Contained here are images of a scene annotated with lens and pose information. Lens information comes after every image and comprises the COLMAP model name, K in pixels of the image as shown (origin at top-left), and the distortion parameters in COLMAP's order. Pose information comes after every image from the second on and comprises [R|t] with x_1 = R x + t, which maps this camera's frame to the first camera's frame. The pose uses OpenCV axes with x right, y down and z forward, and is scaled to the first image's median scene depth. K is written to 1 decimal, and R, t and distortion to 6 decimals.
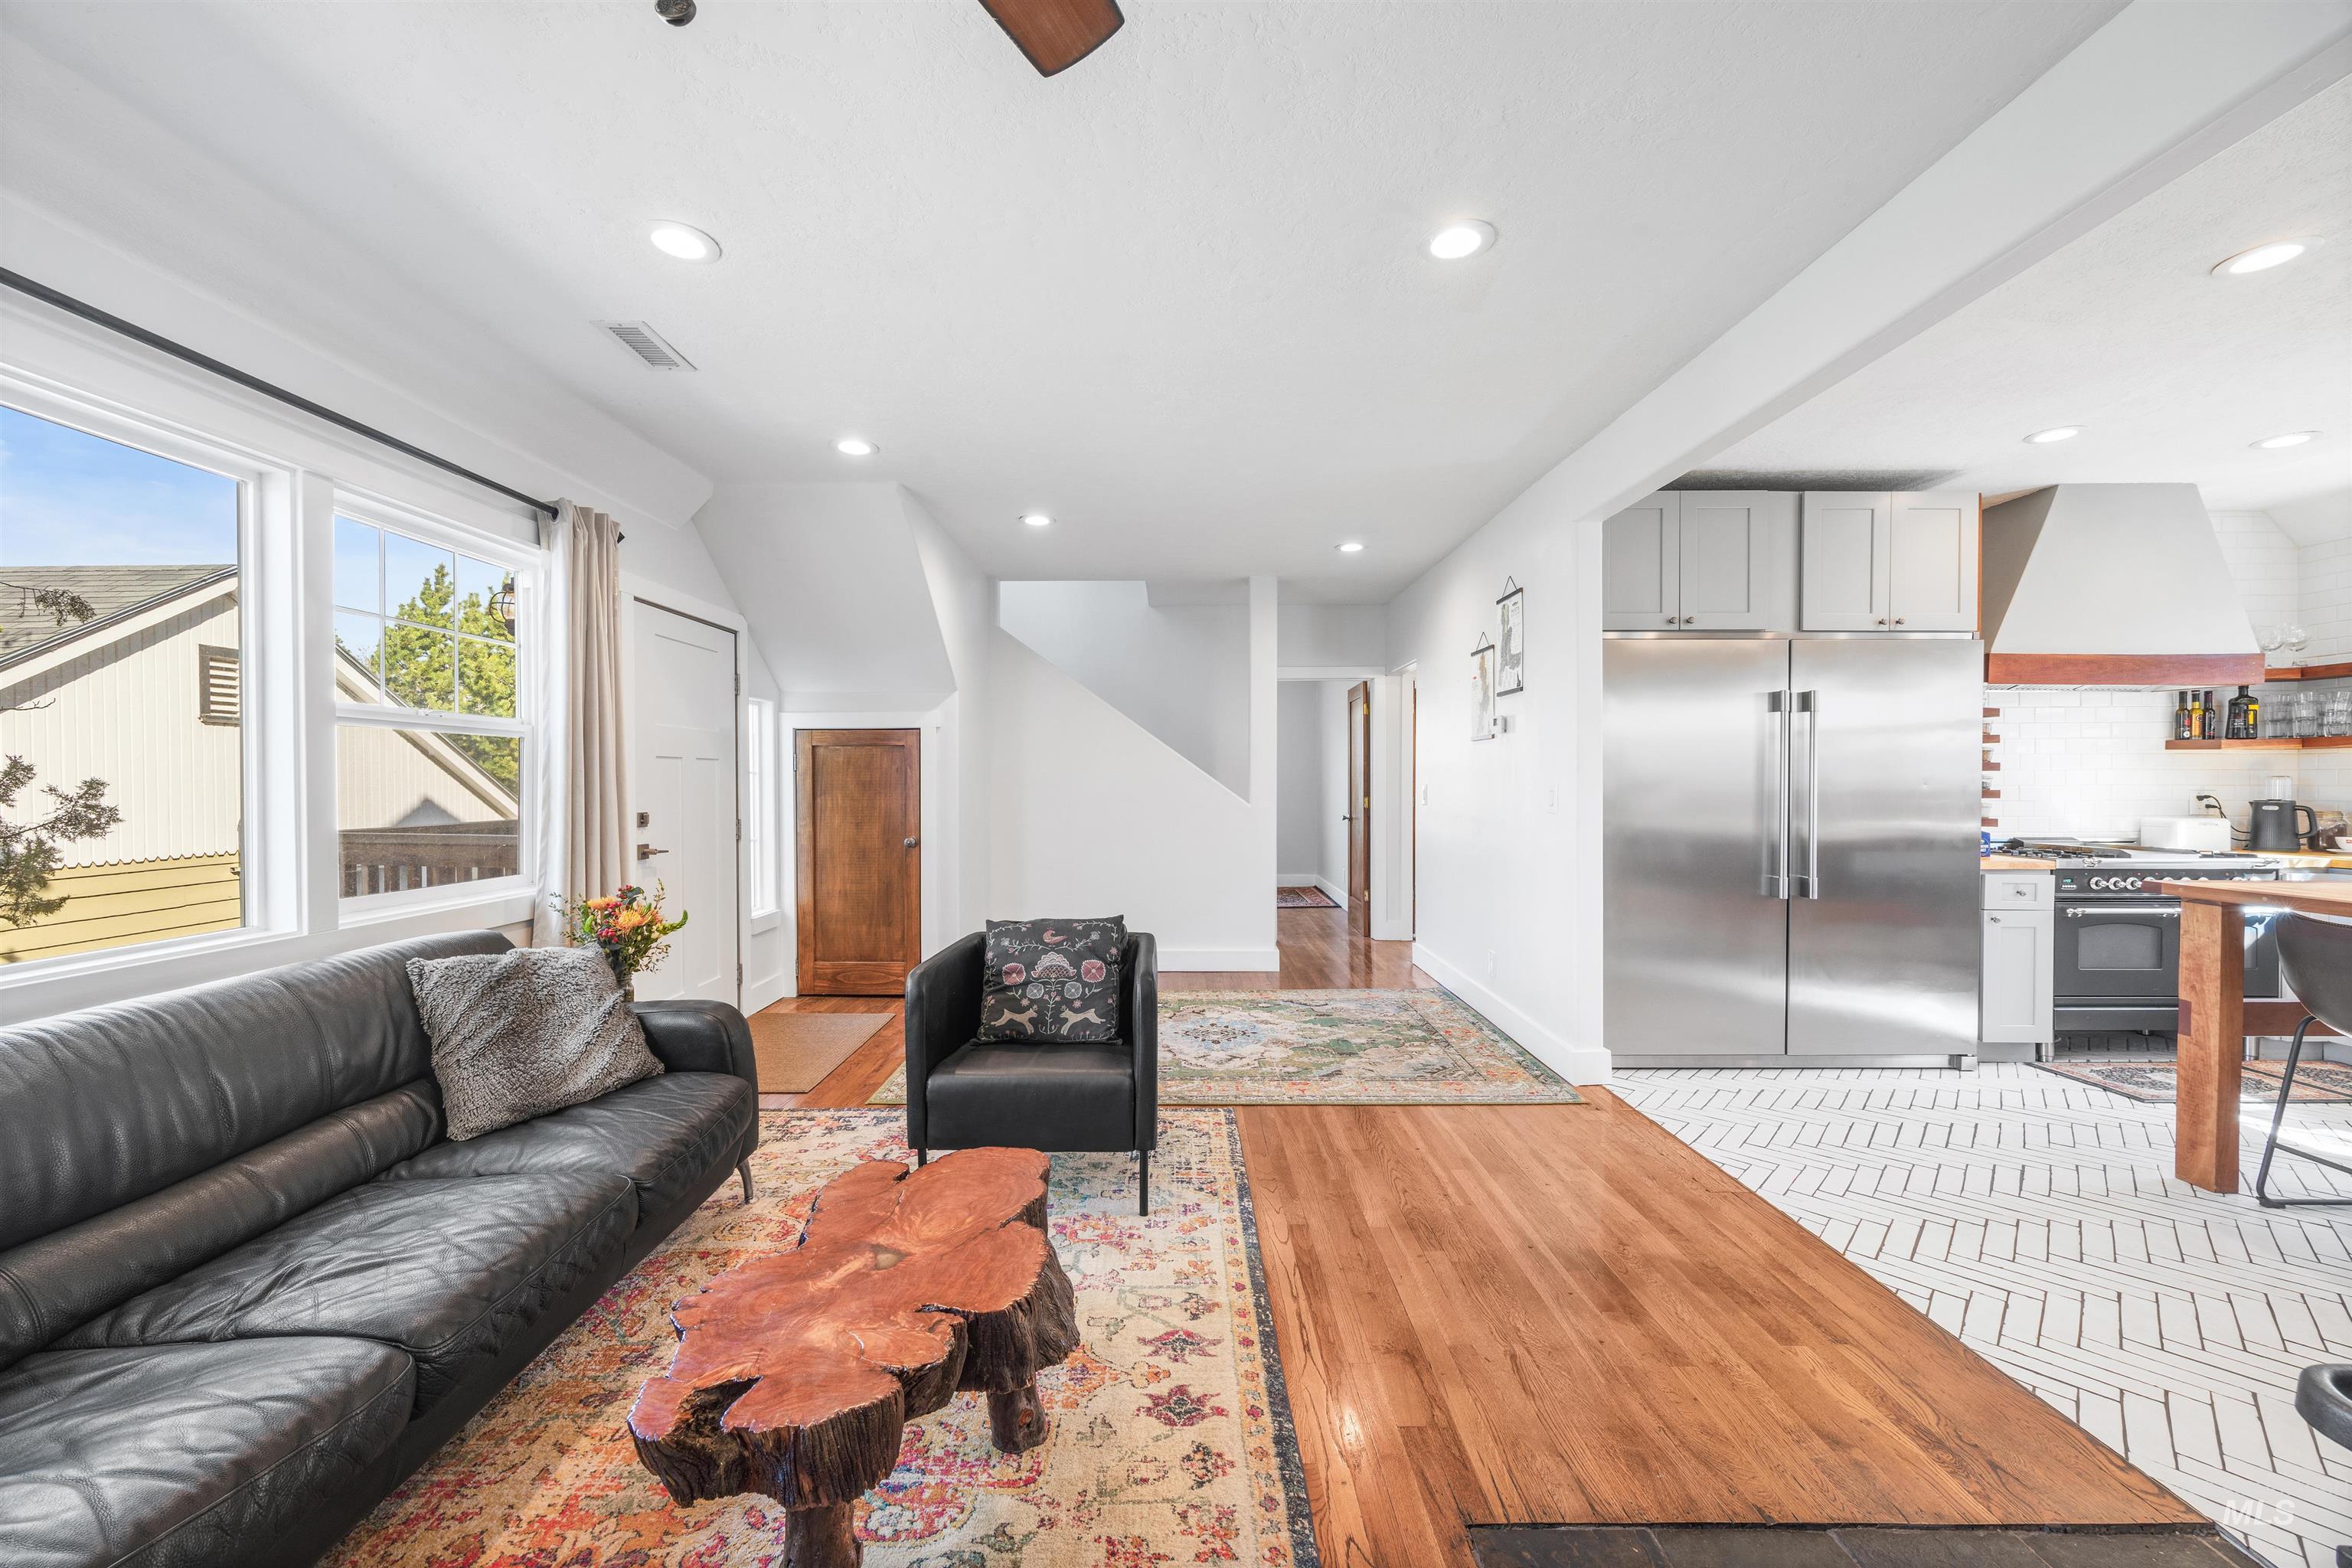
lens RADIAL K [[894.1, 0, 1169.9], [0, 894.1, 803.6], [0, 0, 1]] dist [-0.000230, 0.000069]
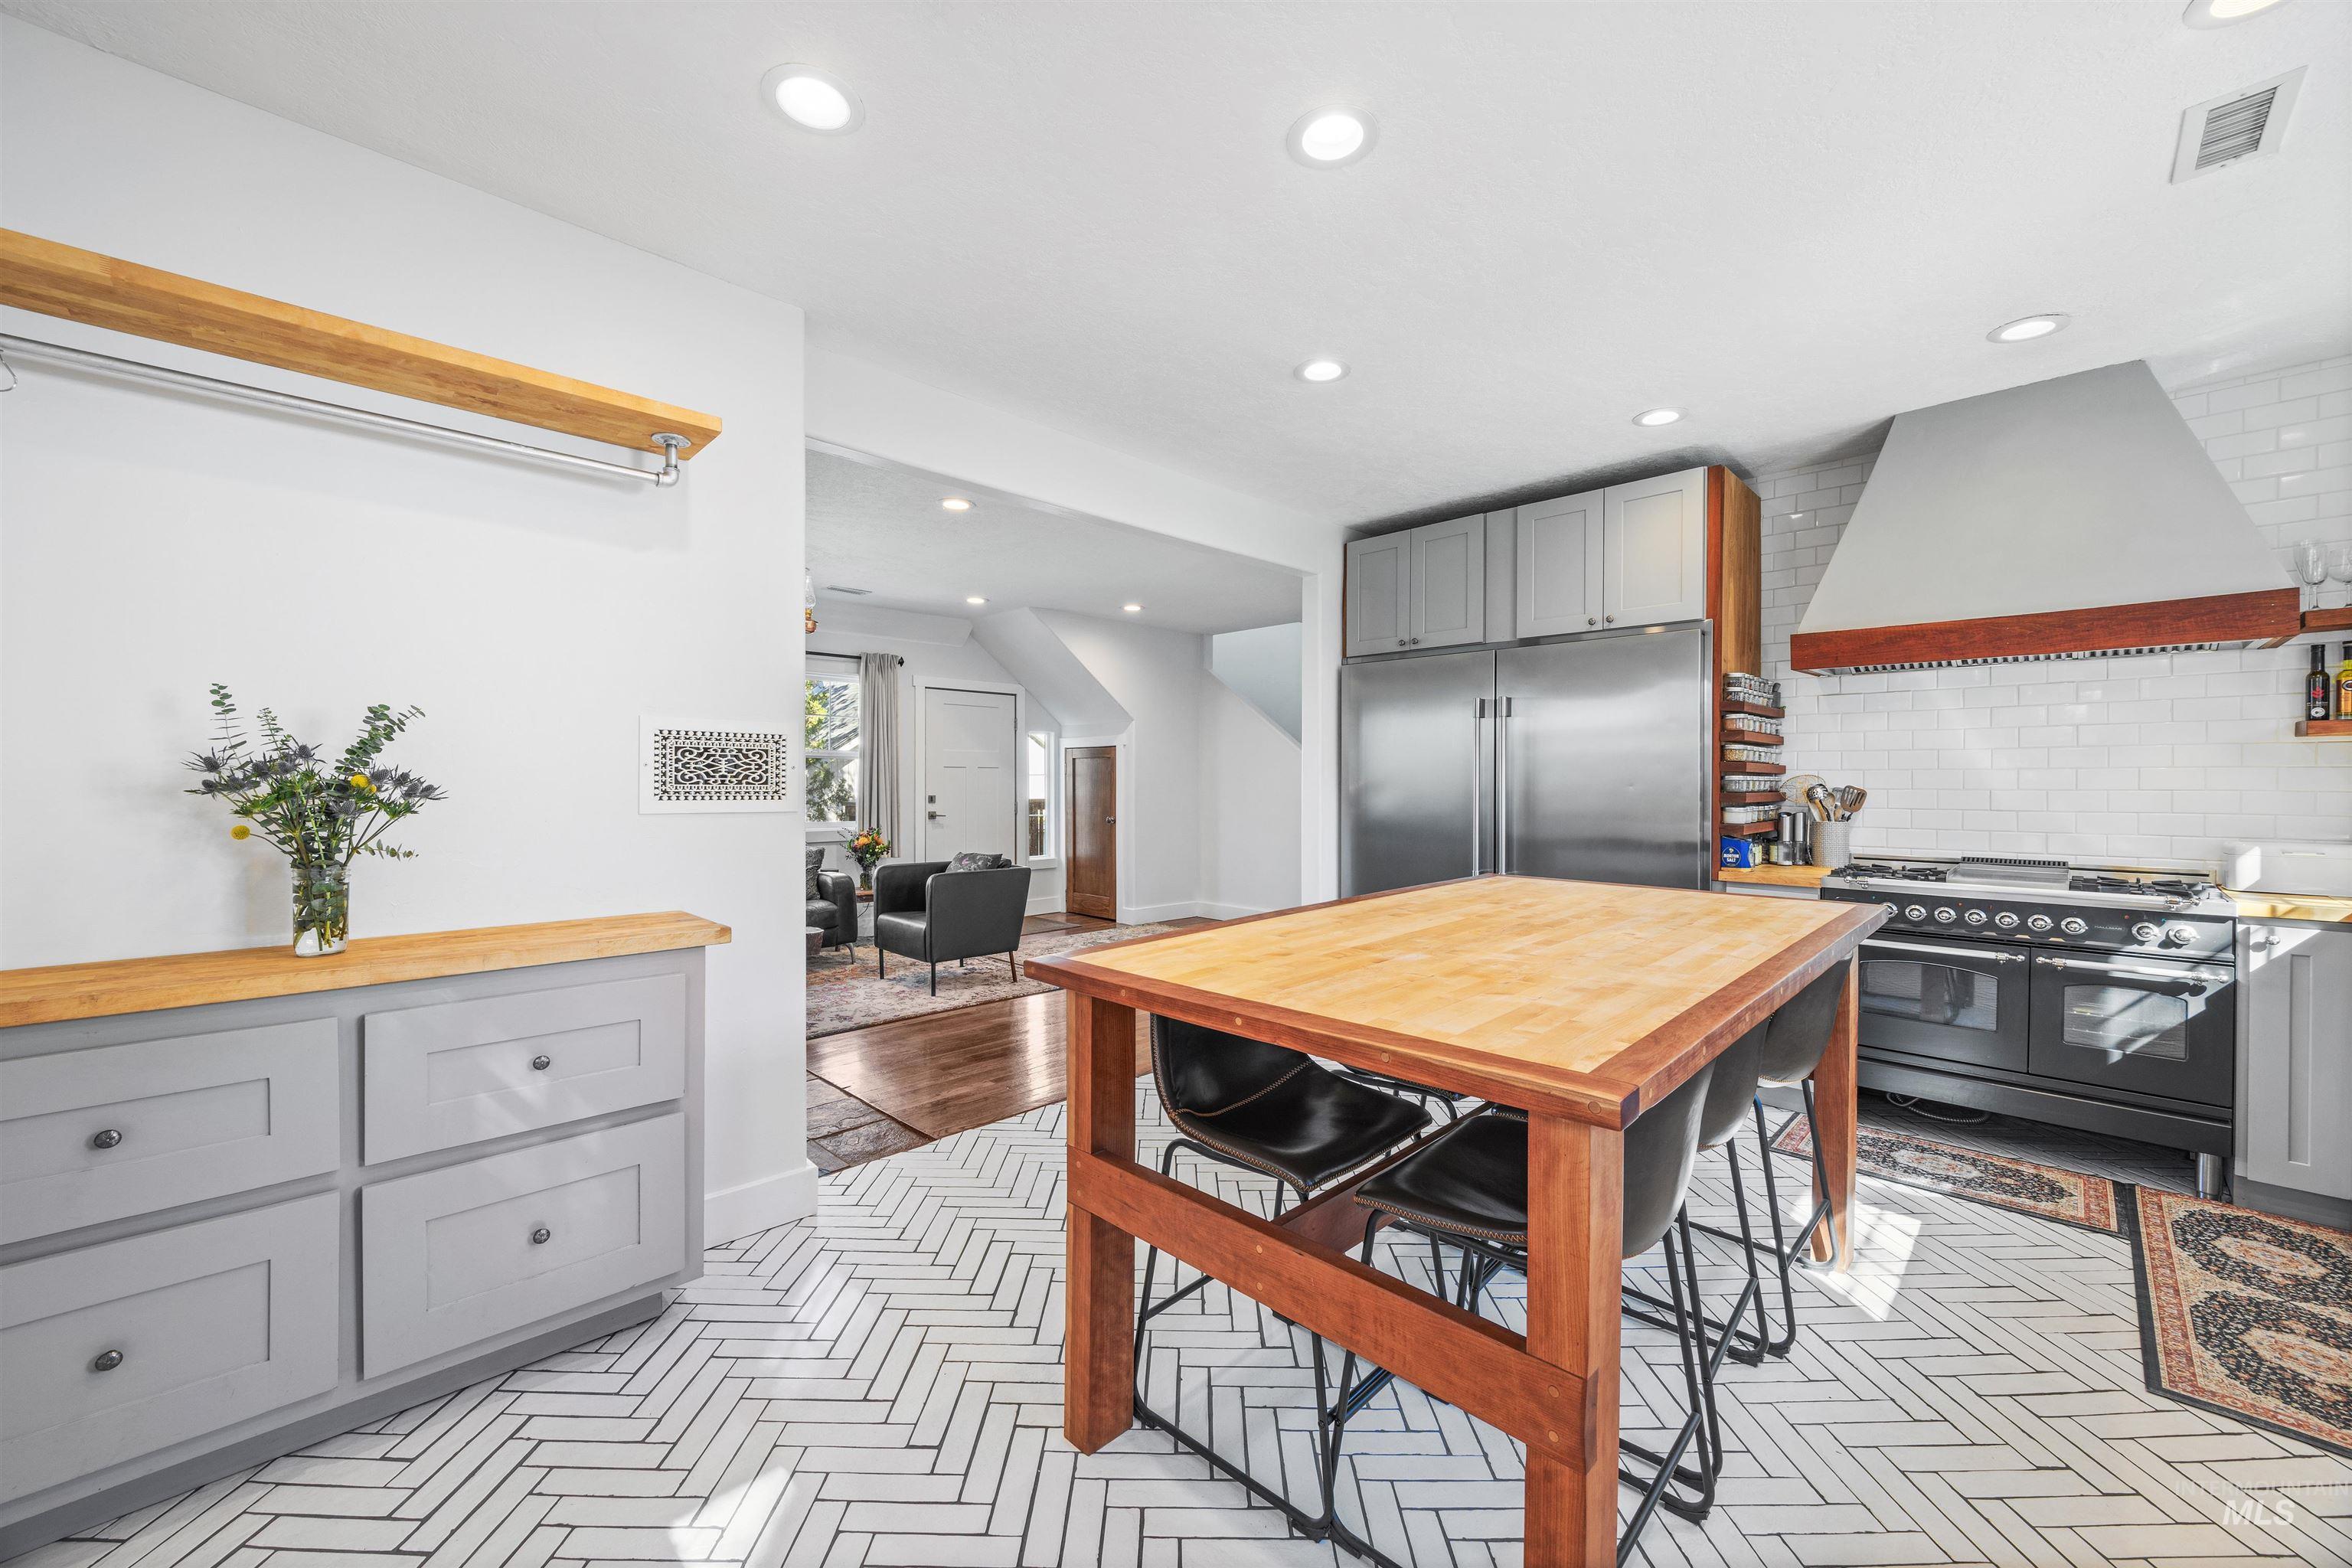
lens RADIAL K [[910.4, 0, 1170.4], [0, 910.4, 788.7], [0, 0, 1]] dist [0.001324, -0.000063]
pose [[0.705170, 0.009163, -0.708979, 1.118209], [-0.023366, 0.999674, -0.010321, 0.002948], [0.708653, 0.023844, 0.705154, -0.039348]]
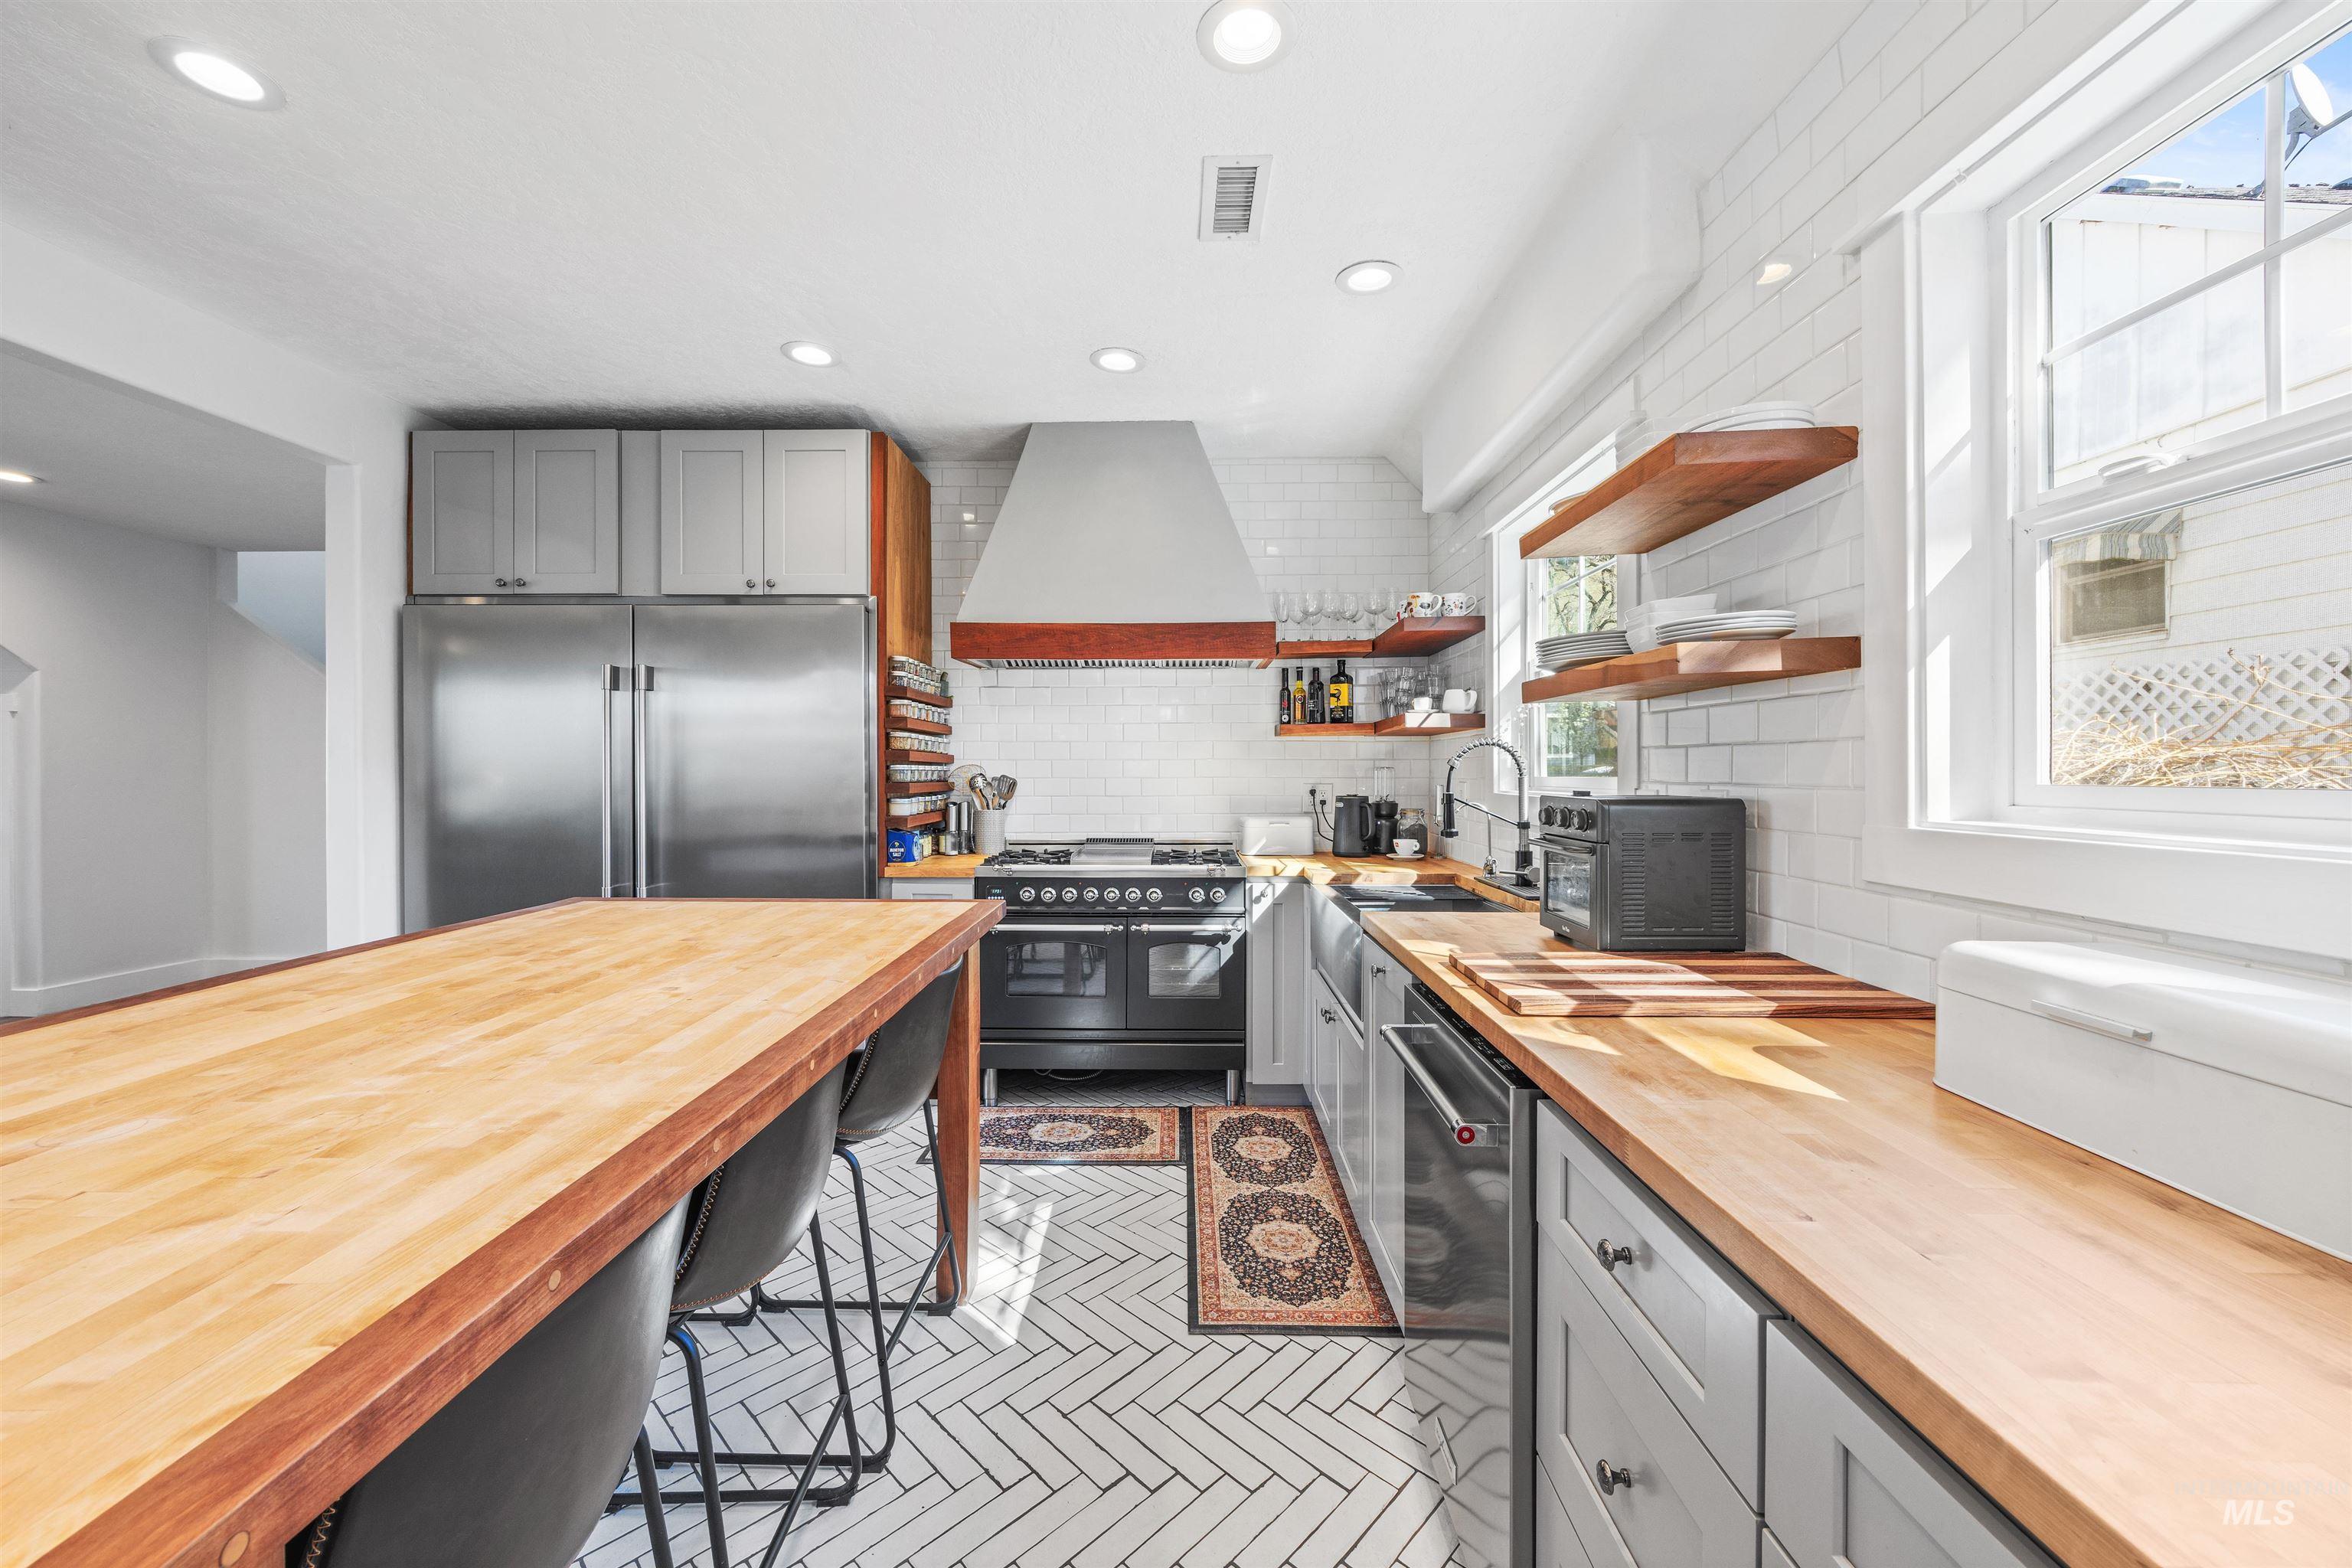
lens RADIAL K [[910.4, 0, 1170.4], [0, 910.4, 788.7], [0, 0, 1]] dist [0.001324, -0.000063]
pose [[0.999851, 0.000555, -0.017280, 1.140390], [-0.000736, 0.999944, -0.010514, -0.001190], [0.017274, 0.010525, 0.999795, 0.139351]]
